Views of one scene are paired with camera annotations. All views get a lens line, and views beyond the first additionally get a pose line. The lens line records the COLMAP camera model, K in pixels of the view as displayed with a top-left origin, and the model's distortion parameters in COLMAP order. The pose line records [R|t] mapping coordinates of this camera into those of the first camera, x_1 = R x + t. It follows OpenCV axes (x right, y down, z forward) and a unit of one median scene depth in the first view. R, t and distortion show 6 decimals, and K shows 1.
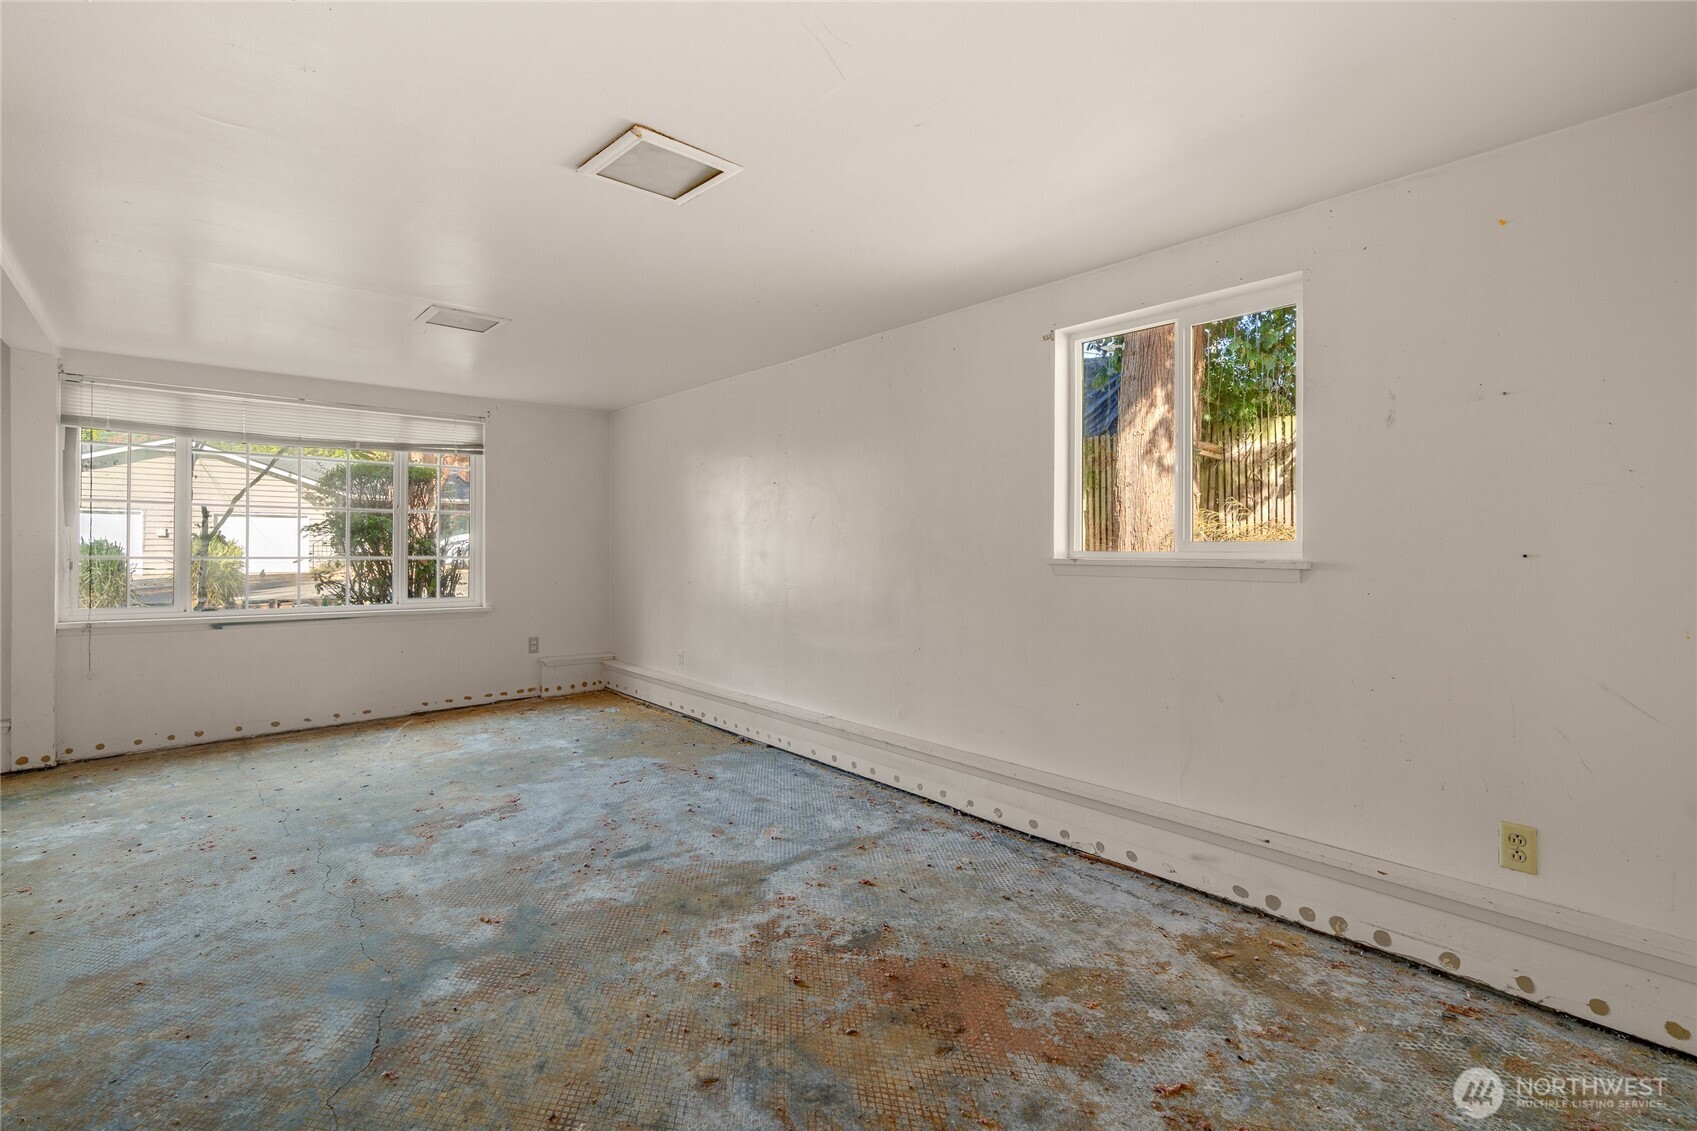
lens RADIAL K [[771.5, 0, 849.6], [0, 771.5, 554.7], [0, 0, 1]] dist [-0.011048, 0.004328]
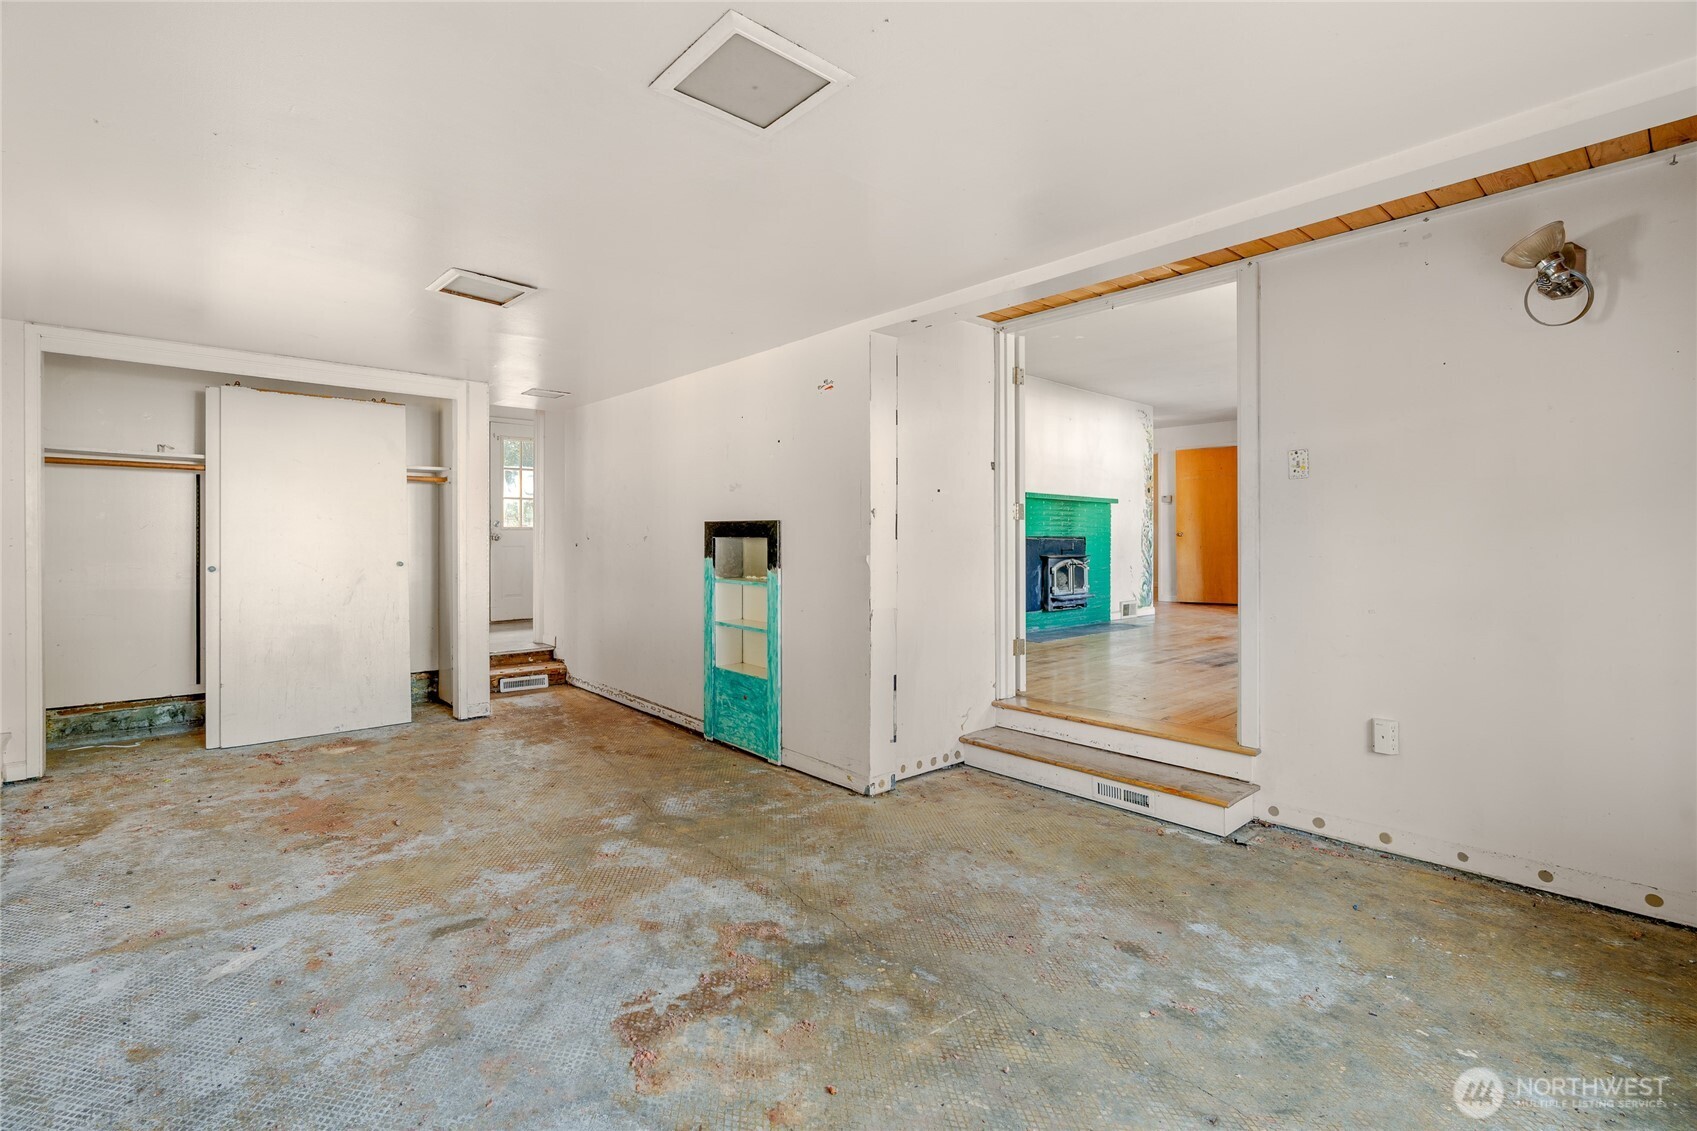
lens RADIAL K [[771.5, 0, 846.9], [0, 771.5, 552.1], [0, 0, 1]] dist [-0.011048, 0.004328]
pose [[-0.999960, -0.002994, -0.008392, -0.711453], [-0.003214, 0.999650, 0.026249, -0.027049], [0.008310, 0.026275, -0.999620, 1.877992]]
